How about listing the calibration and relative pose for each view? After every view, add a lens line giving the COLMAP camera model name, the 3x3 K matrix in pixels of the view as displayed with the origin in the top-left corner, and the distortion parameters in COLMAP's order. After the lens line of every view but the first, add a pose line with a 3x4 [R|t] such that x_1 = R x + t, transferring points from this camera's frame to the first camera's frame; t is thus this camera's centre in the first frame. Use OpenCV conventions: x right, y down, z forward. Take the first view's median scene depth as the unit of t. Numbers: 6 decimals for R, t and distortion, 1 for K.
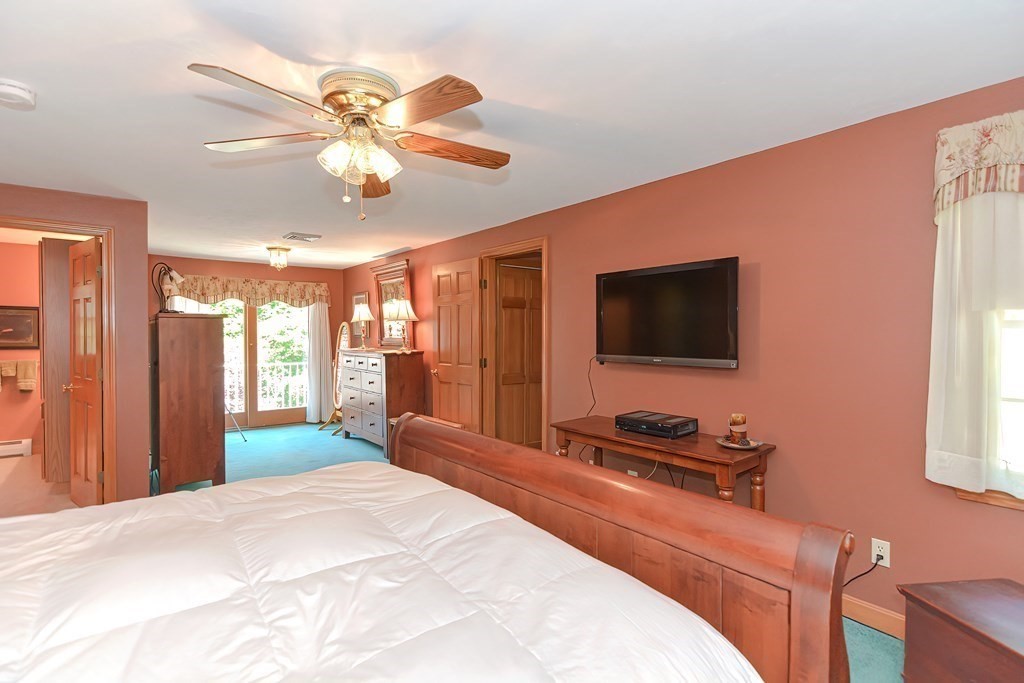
lens RADIAL K [[497.2, 0, 510.0], [0, 497.2, 338.5], [0, 0, 1]] dist [0.003176, 0.000083]
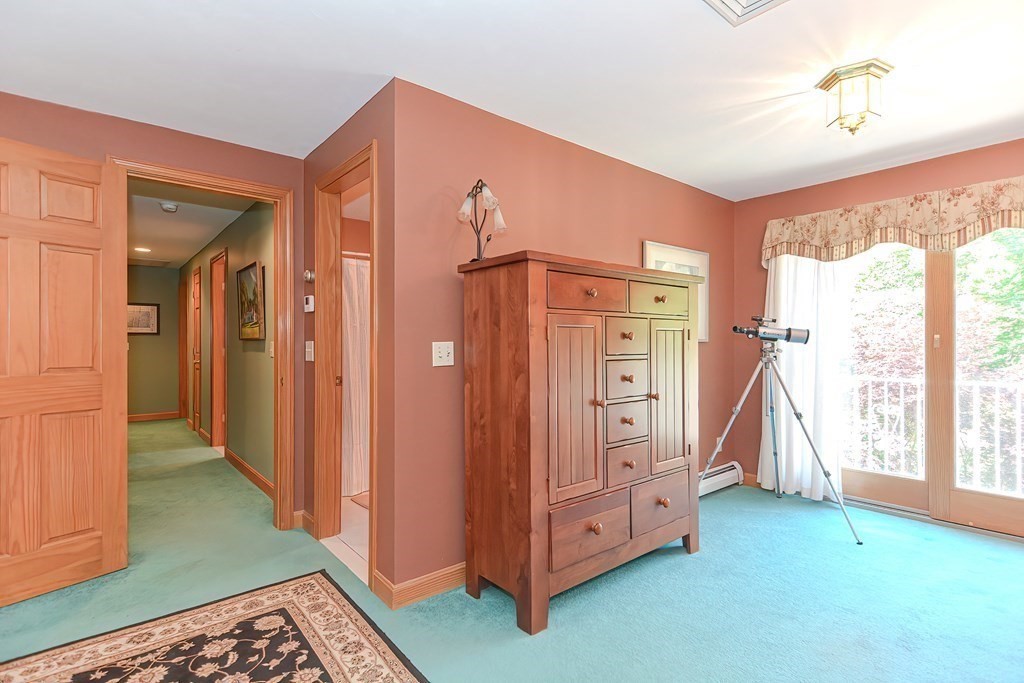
lens RADIAL K [[497.2, 0, 509.9], [0, 497.2, 338.6], [0, 0, 1]] dist [0.003176, 0.000083]
pose [[0.014689, -0.015445, -0.999773, -0.072957], [-0.010627, 0.999822, -0.015602, 0.026467], [0.999836, 0.010854, 0.014522, 0.632195]]
